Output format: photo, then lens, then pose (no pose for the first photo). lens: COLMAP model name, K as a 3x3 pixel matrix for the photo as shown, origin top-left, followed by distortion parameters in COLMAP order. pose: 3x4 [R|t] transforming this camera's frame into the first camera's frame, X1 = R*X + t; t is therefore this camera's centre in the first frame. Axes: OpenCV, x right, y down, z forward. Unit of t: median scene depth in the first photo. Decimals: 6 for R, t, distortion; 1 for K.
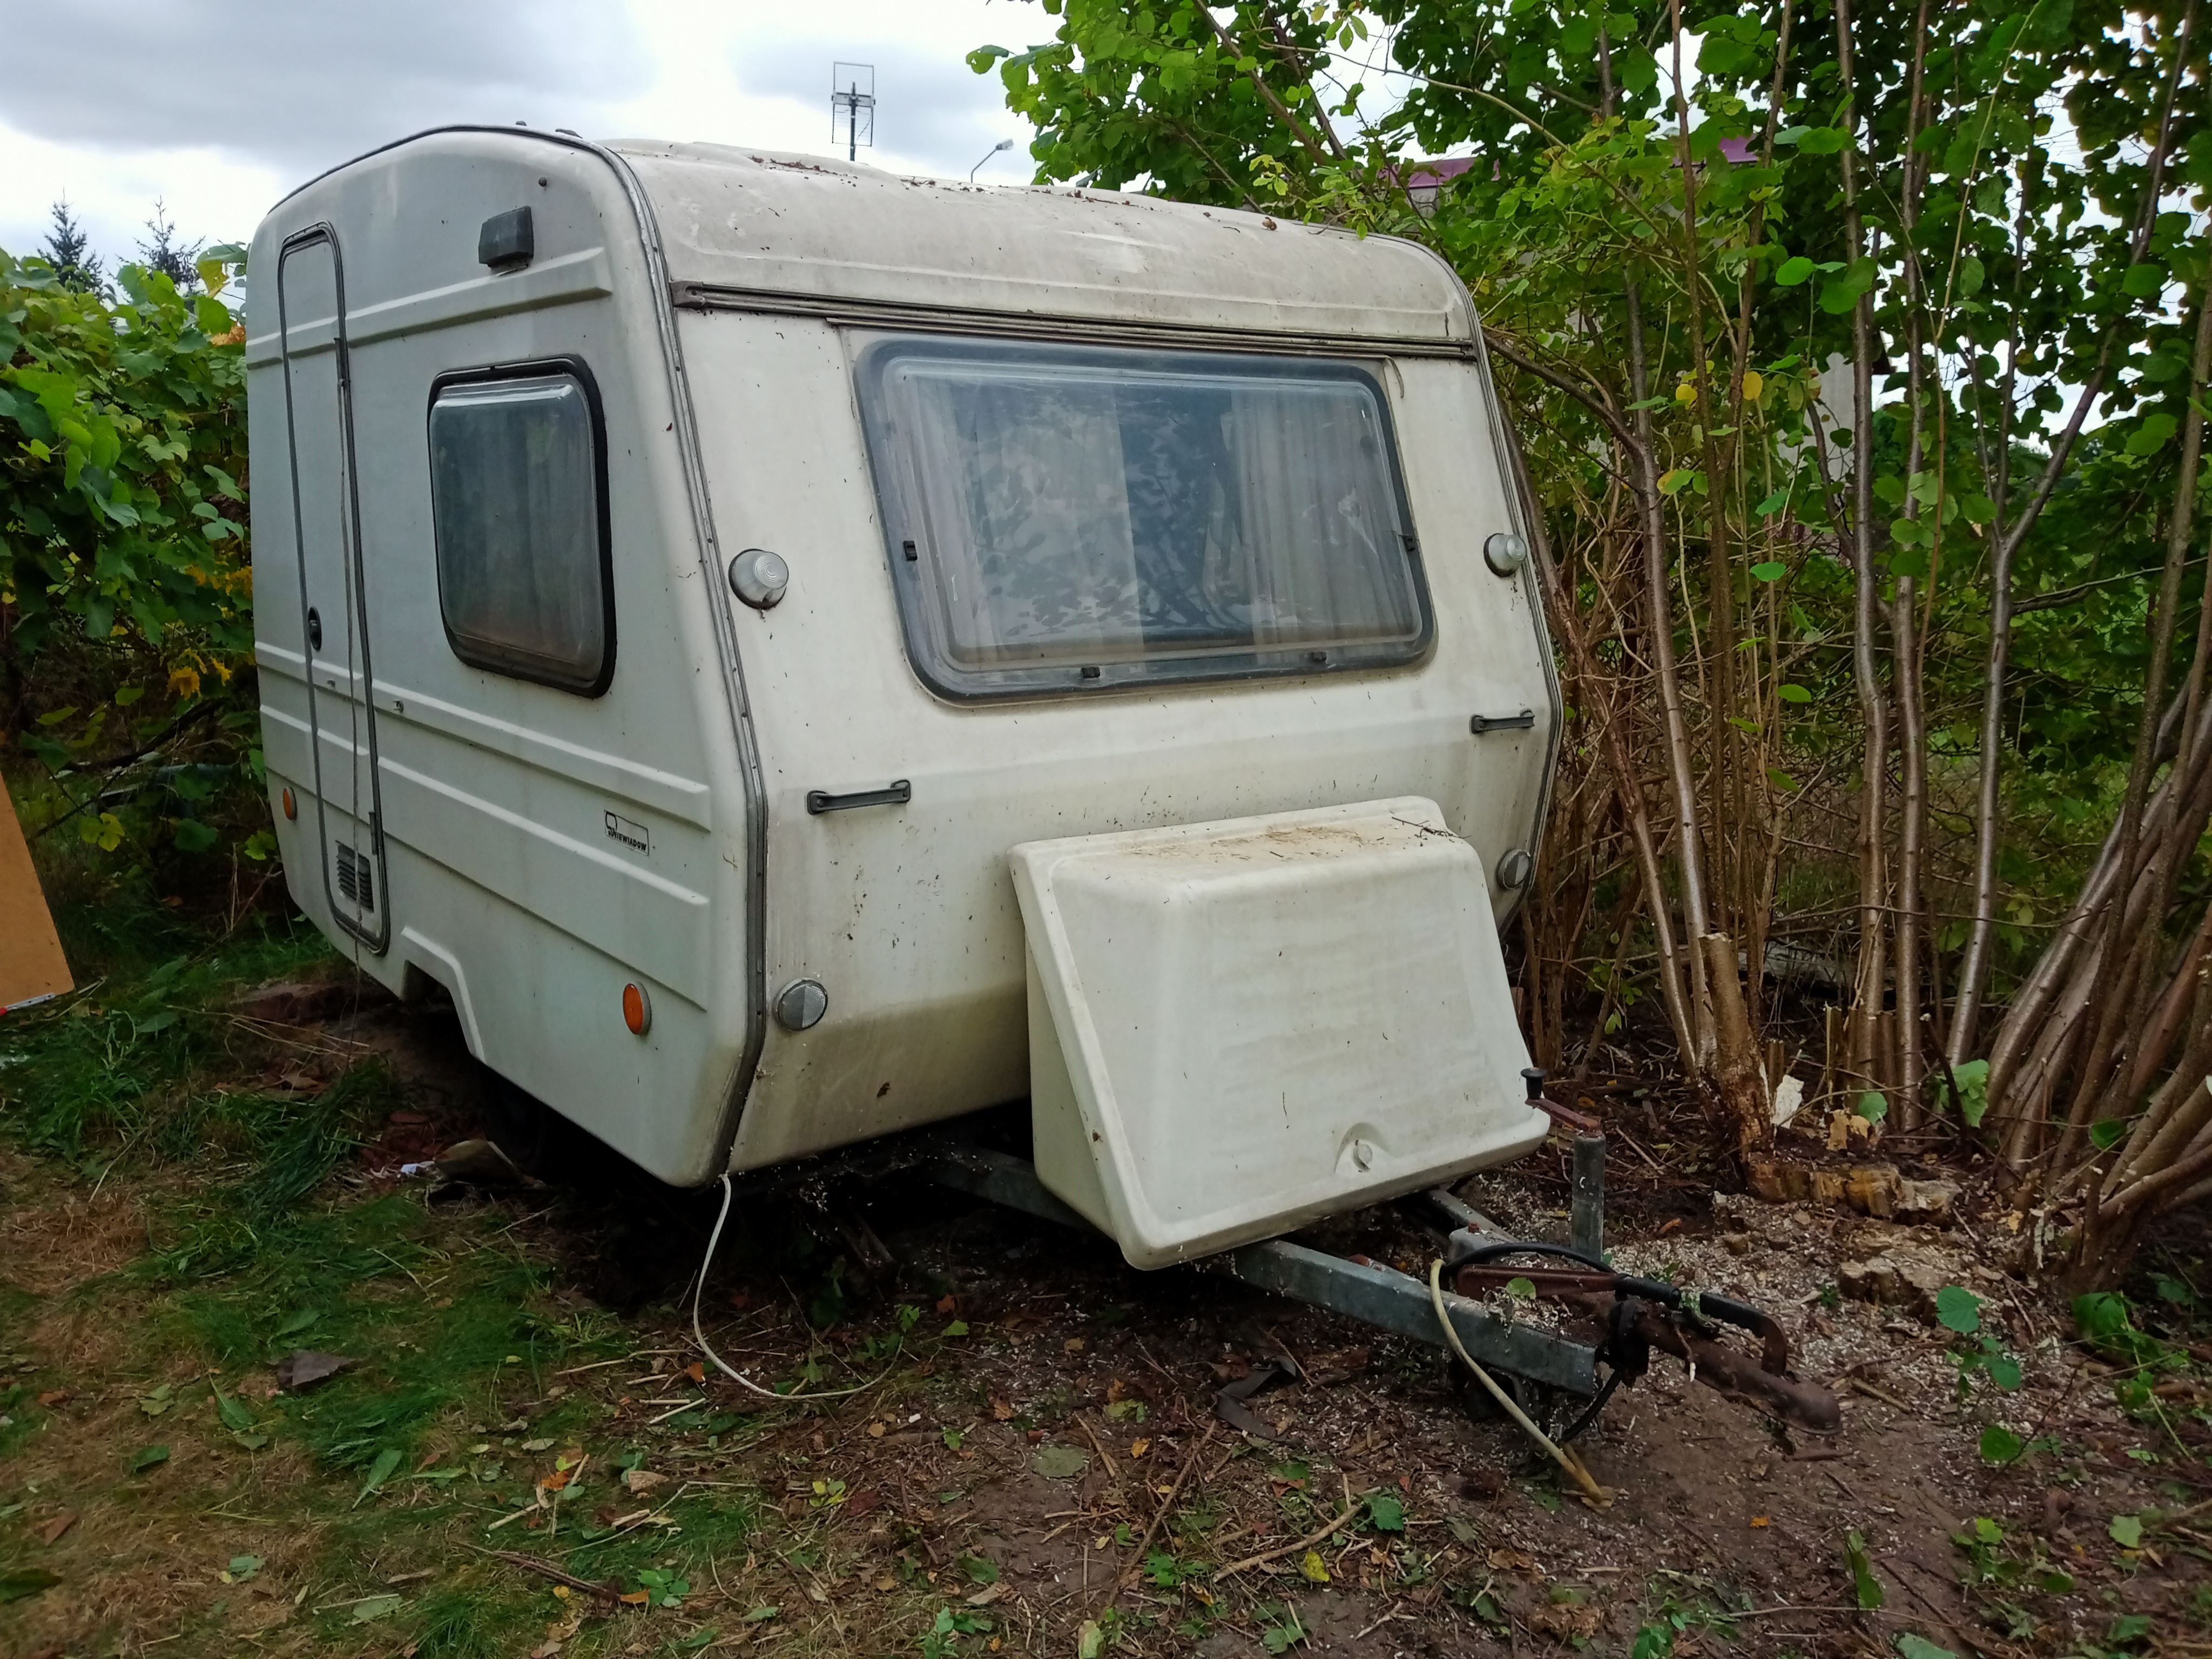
lens RADIAL K [[1777.4, 0, 1106.0], [0, 1777.4, 829.5], [0, 0, 1]] dist [0.064294, -0.136139]
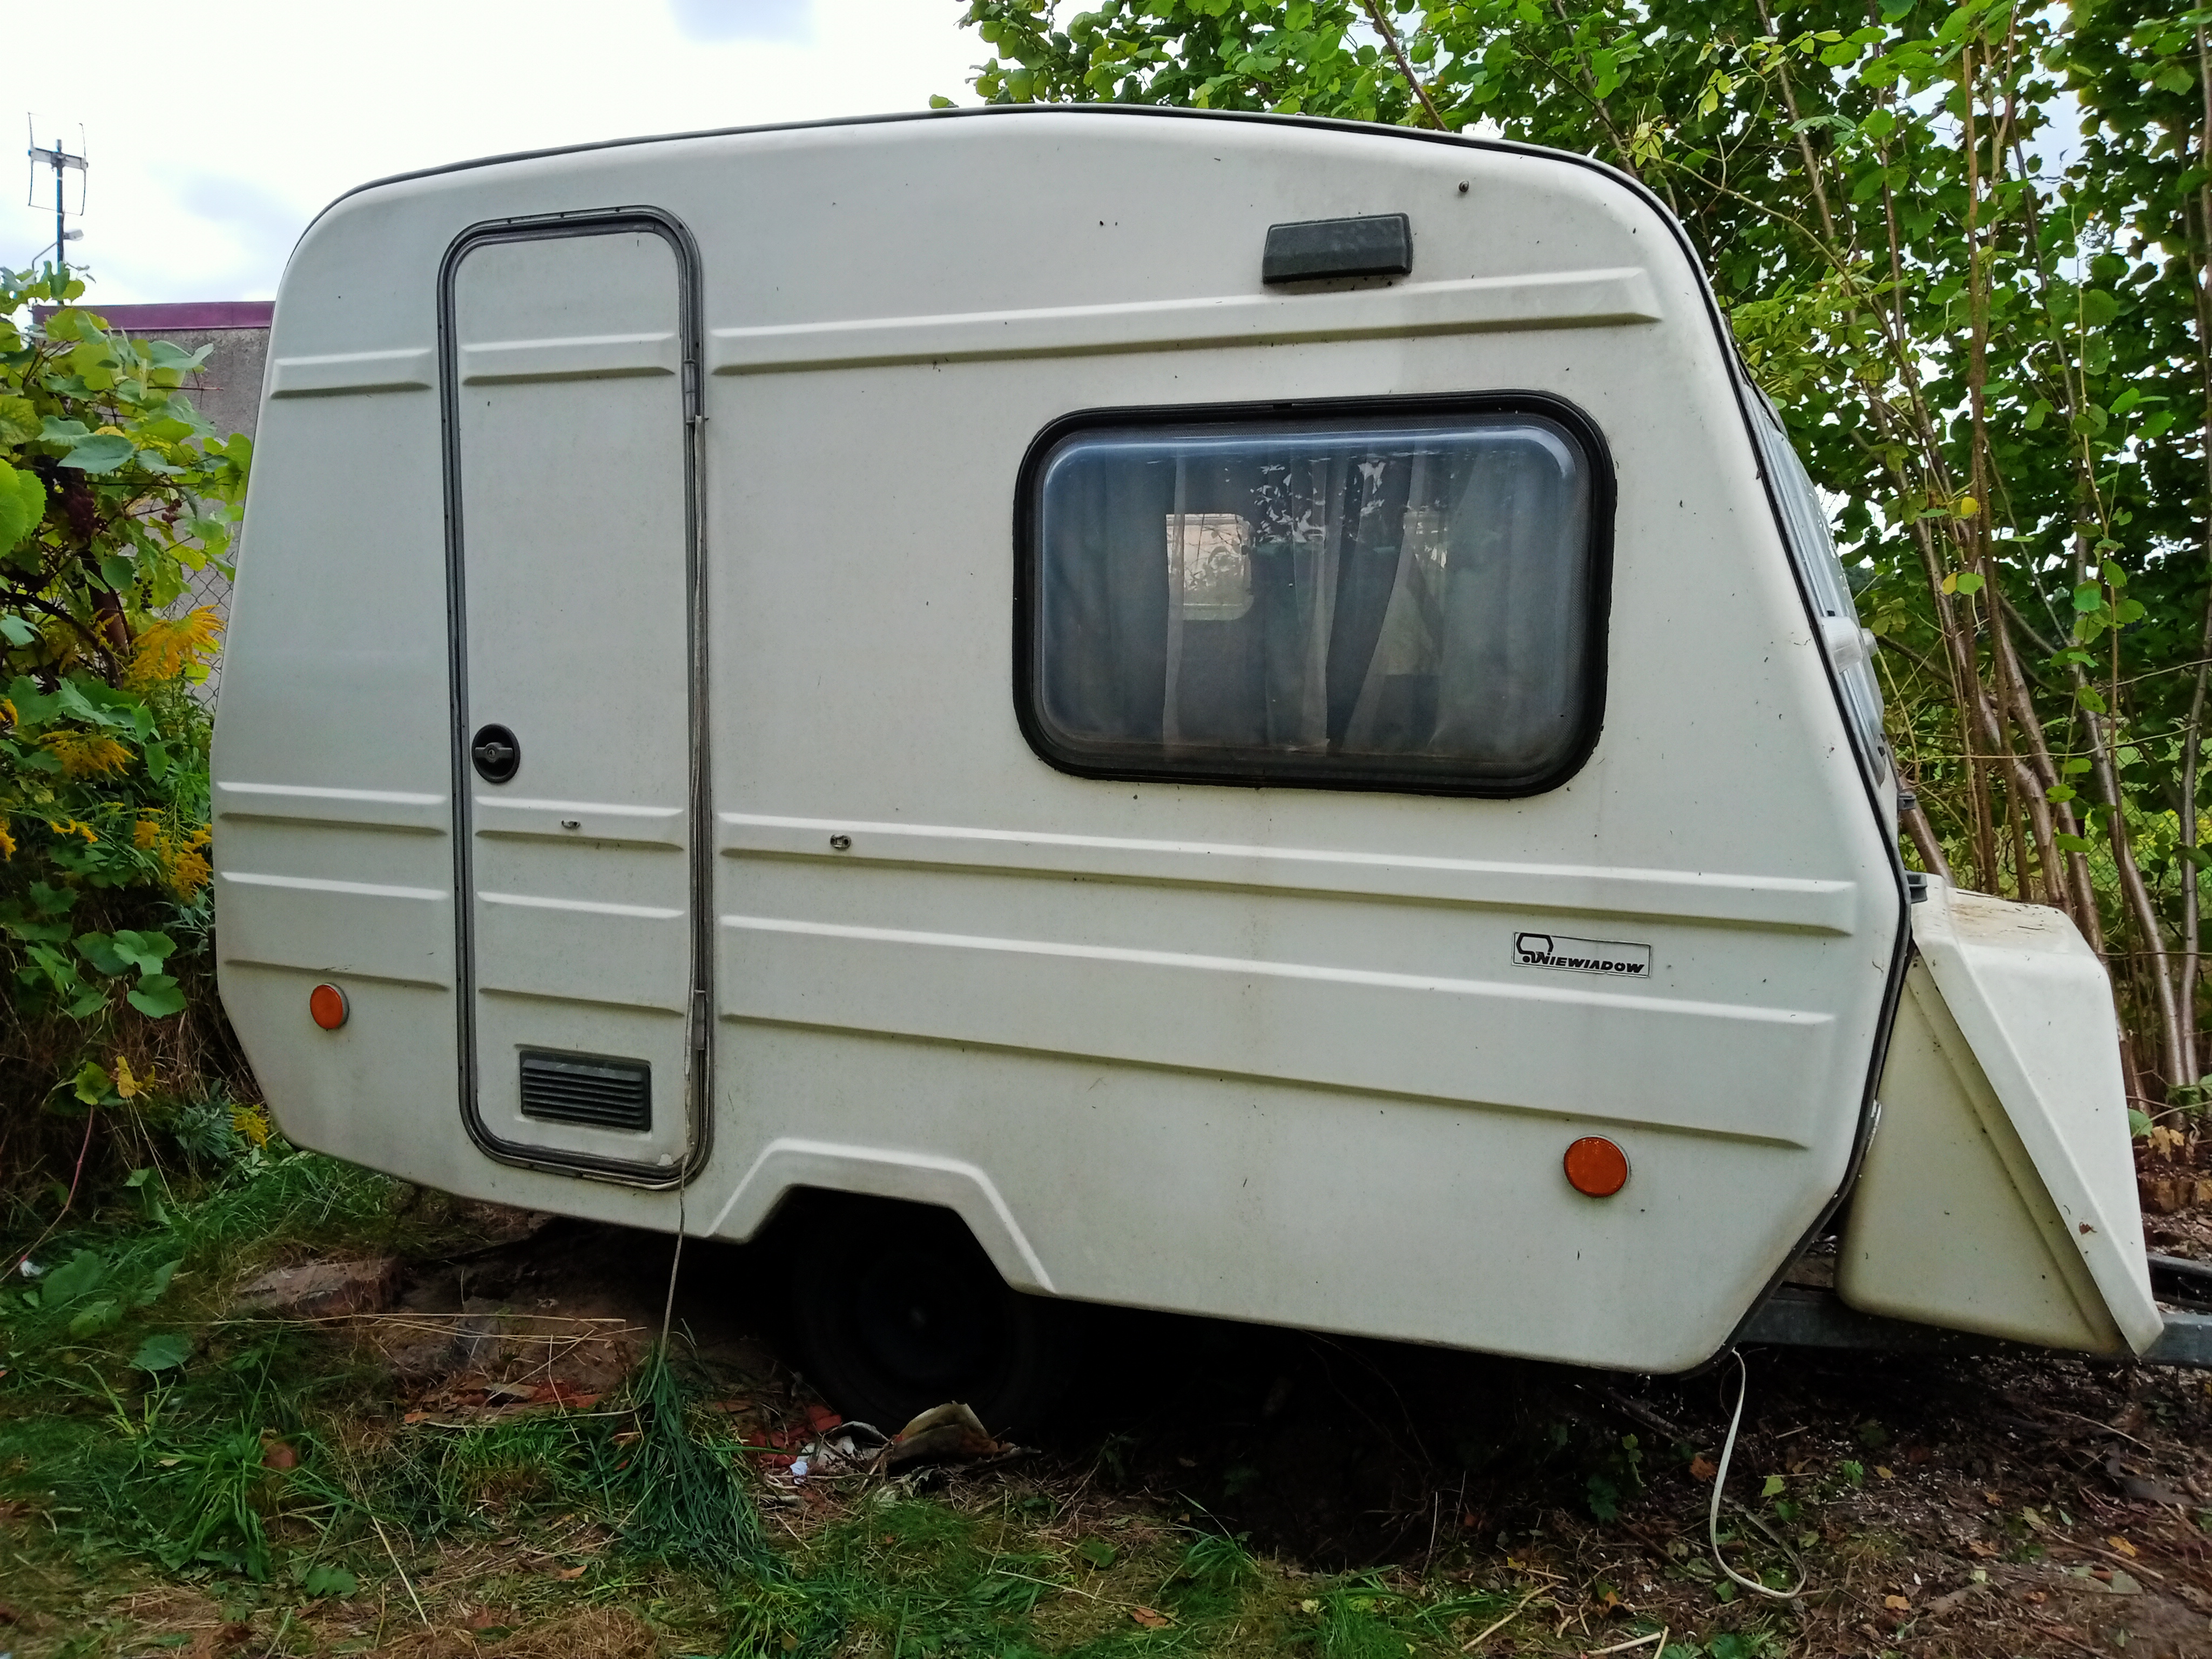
lens RADIAL K [[1786.6, 0, 1106.0], [0, 1786.6, 829.5], [0, 0, 1]] dist [0.104821, -0.201002]
pose [[0.868558, -0.045254, 0.493517, -0.745599], [0.085063, 0.994657, -0.058499, -0.022560], [-0.488233, 0.092790, 0.867766, 0.313121]]
